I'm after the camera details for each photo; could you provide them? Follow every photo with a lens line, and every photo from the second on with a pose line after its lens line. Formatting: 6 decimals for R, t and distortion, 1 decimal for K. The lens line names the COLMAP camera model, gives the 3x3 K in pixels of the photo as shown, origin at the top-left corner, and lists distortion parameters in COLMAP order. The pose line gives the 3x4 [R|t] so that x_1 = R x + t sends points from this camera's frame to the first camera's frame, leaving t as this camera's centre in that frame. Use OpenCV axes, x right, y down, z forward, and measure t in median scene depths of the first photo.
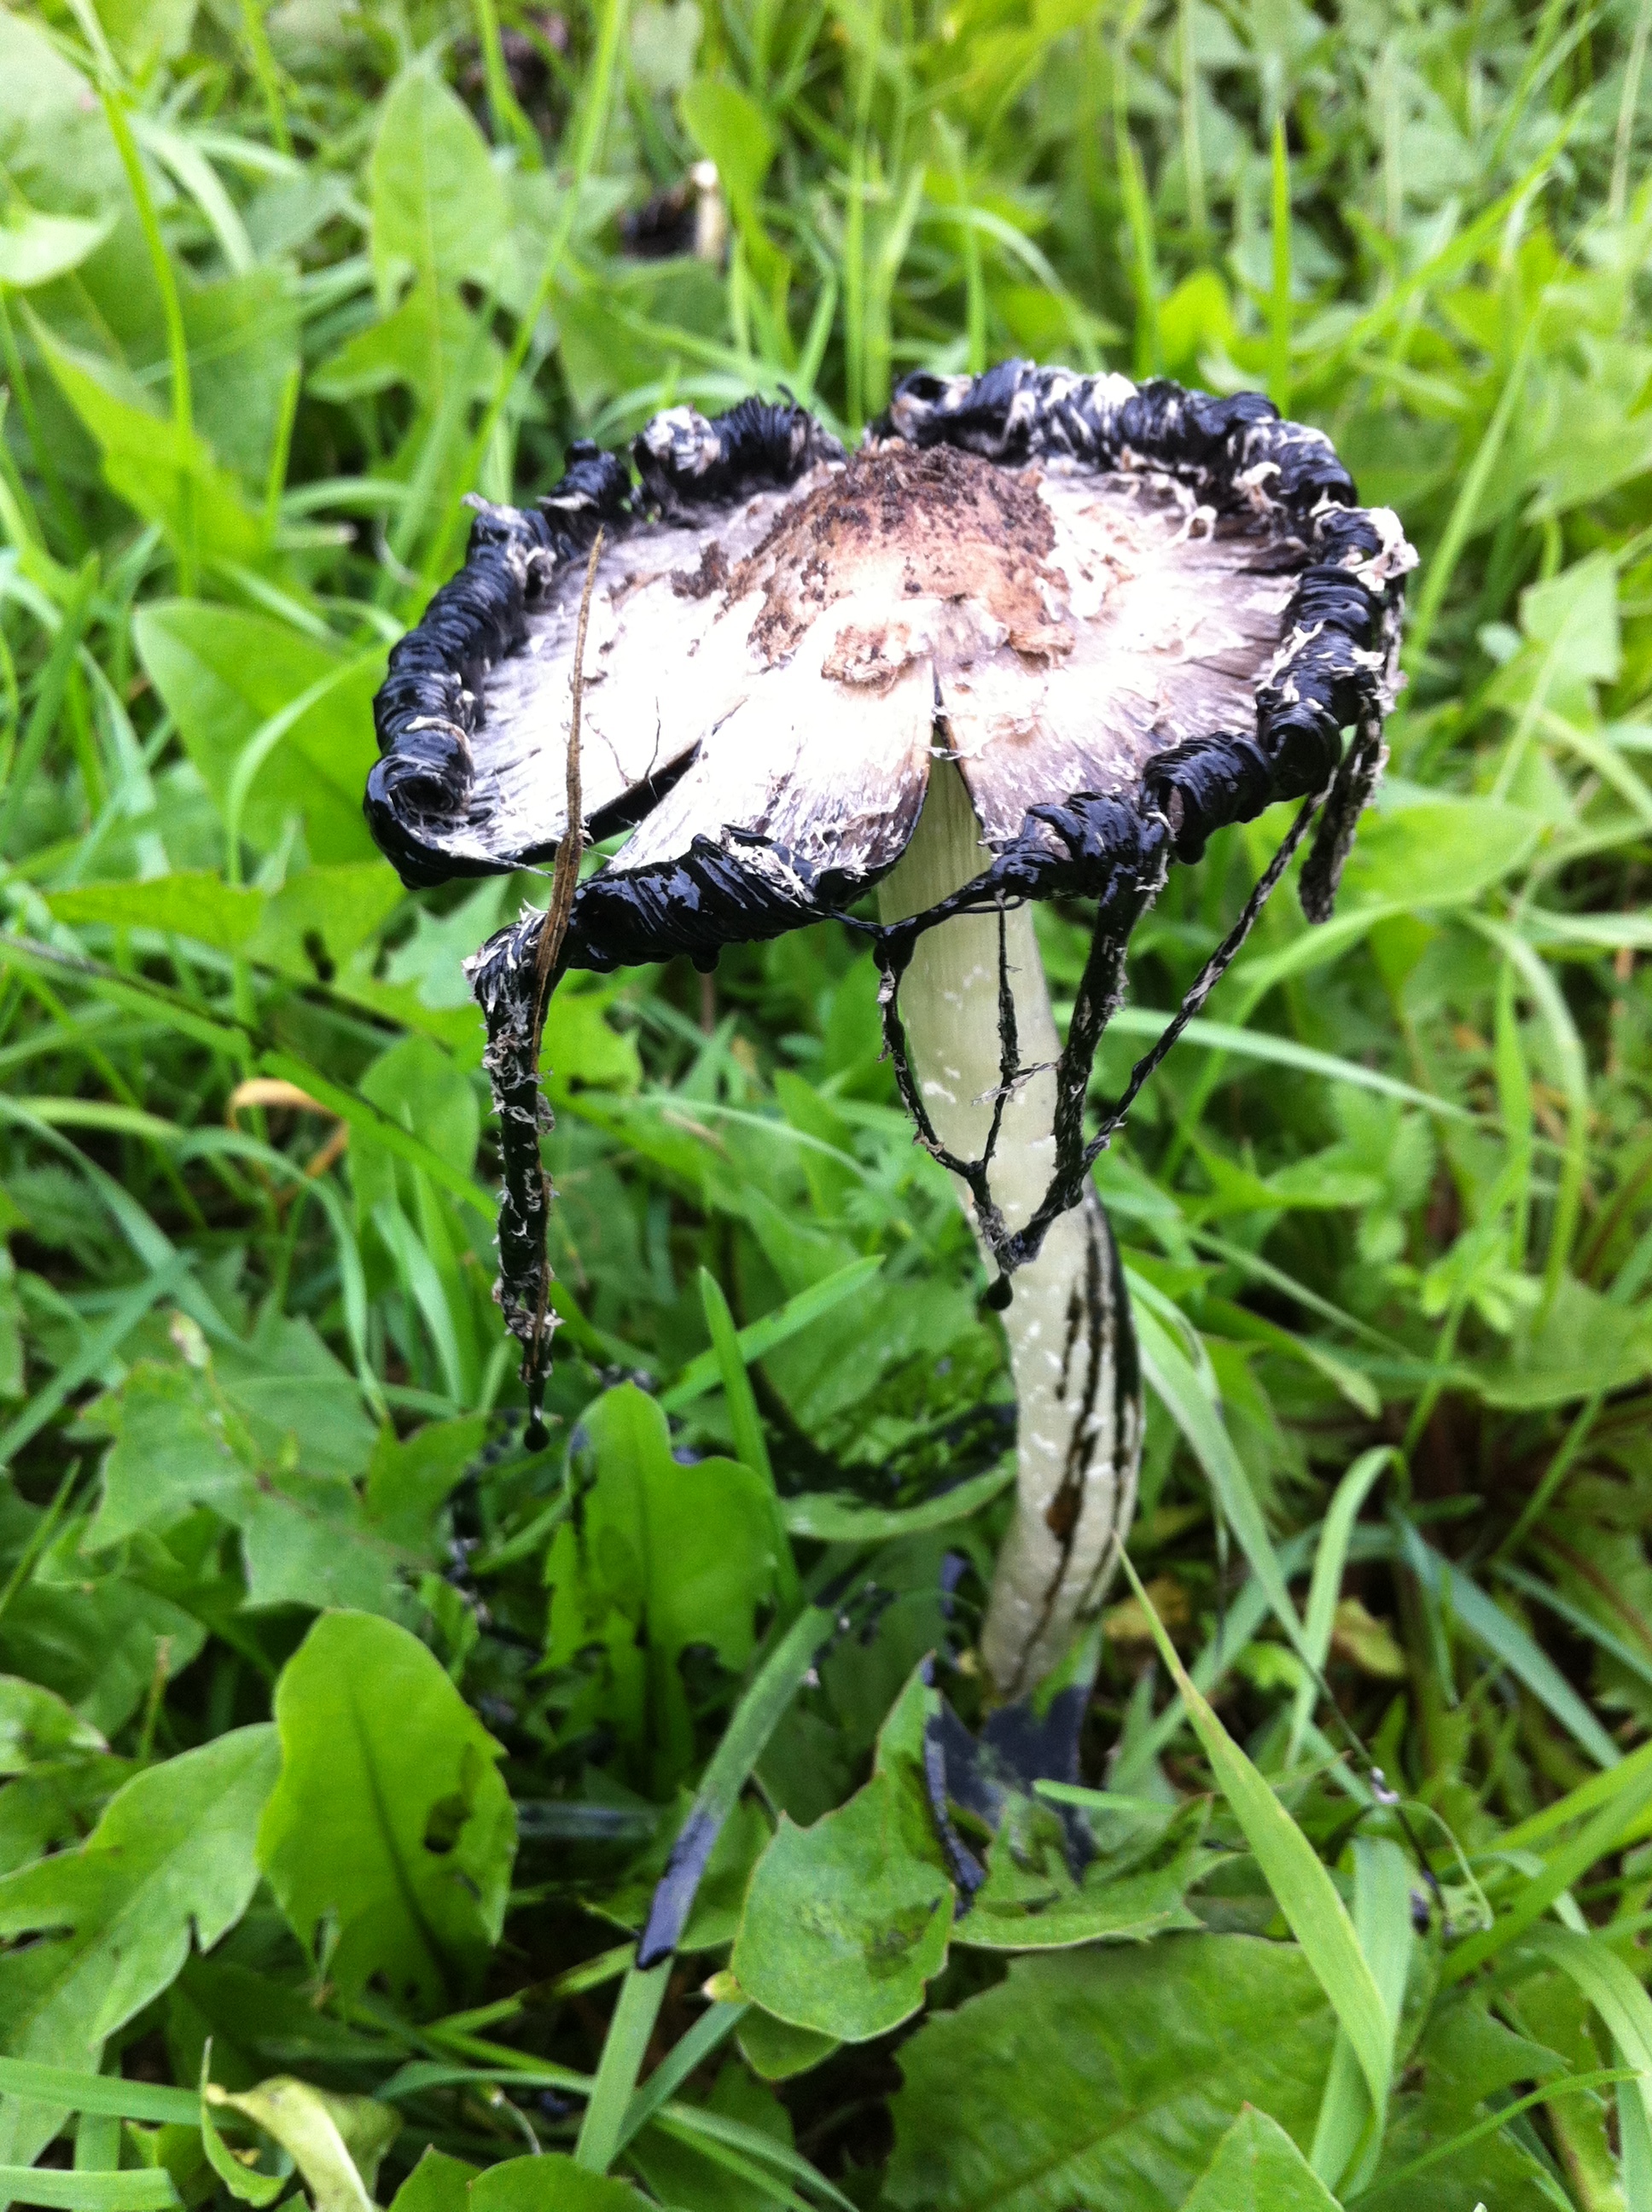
lens RADIAL K [[2282.6, 0, 984.9], [0, 2282.6, 1398.5], [0, 0, 1]] dist [0.152985, -0.341173]
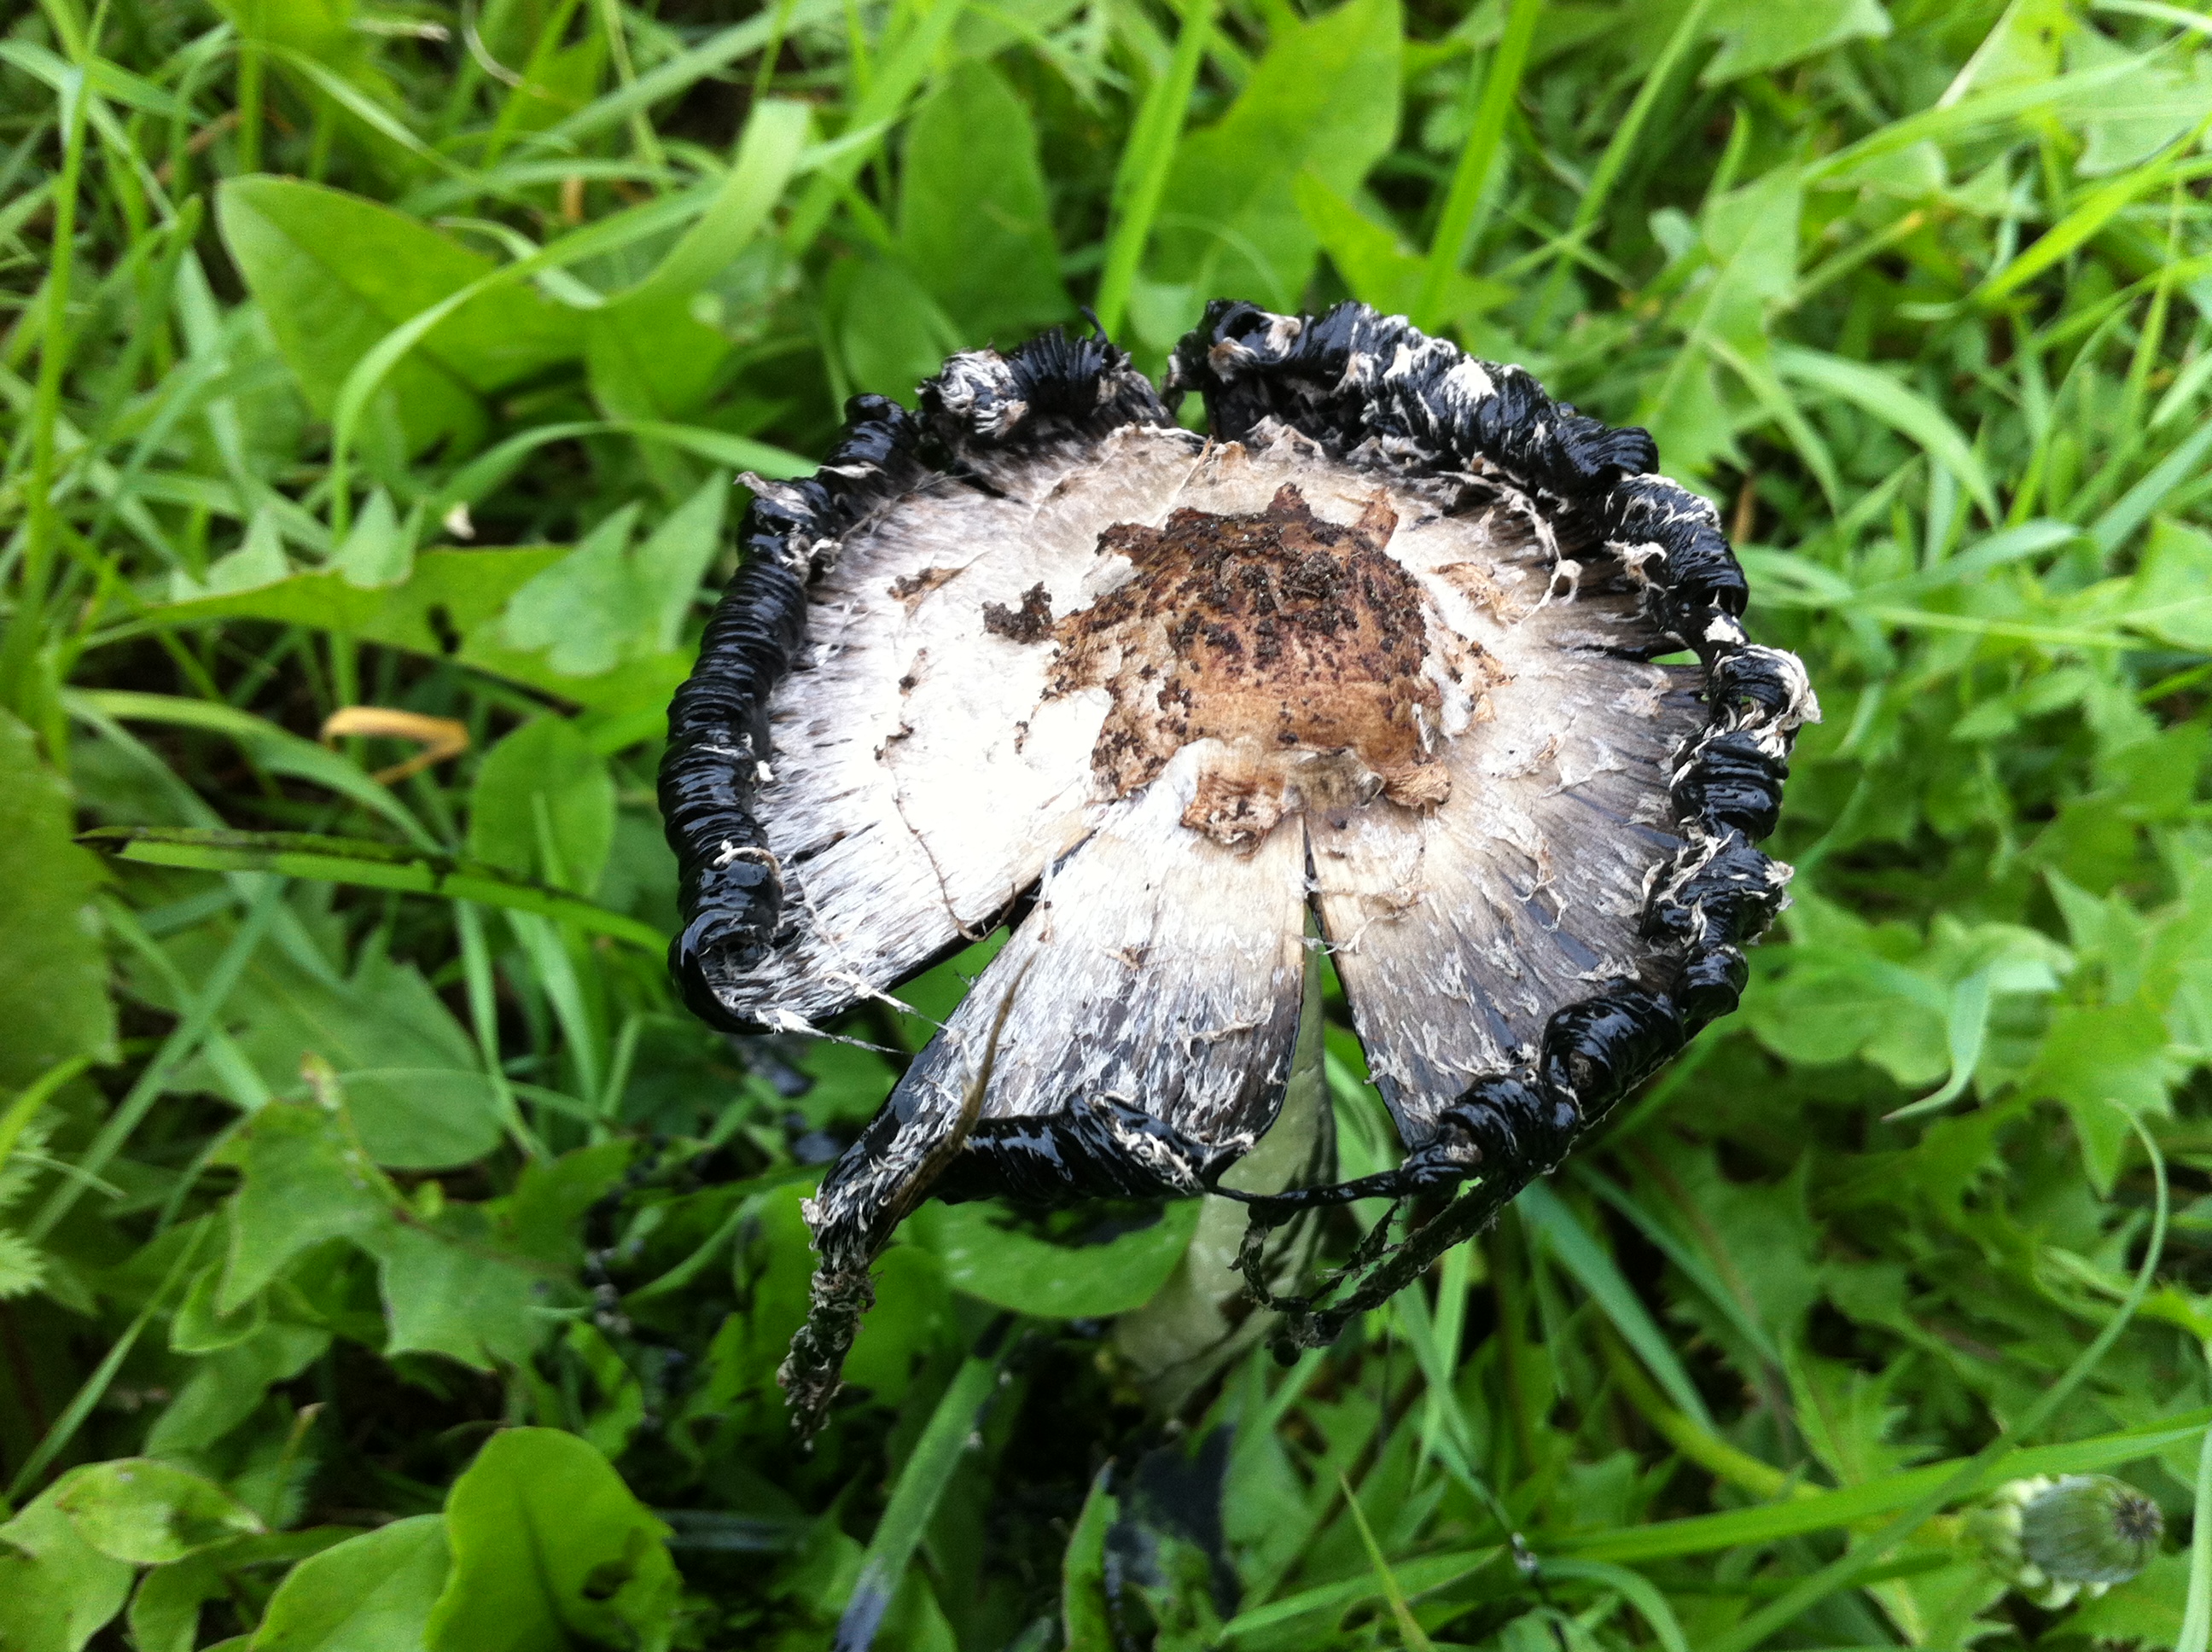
lens RADIAL K [[2184.7, 0, 1106.0], [0, 2184.7, 826.0], [0, 0, 1]] dist [0.104427, -0.295300]
pose [[0.992092, 0.033806, 0.120875, -0.193437], [-0.059326, 0.974976, 0.214247, -0.470384], [-0.110607, -0.219723, 0.969272, 0.162537]]
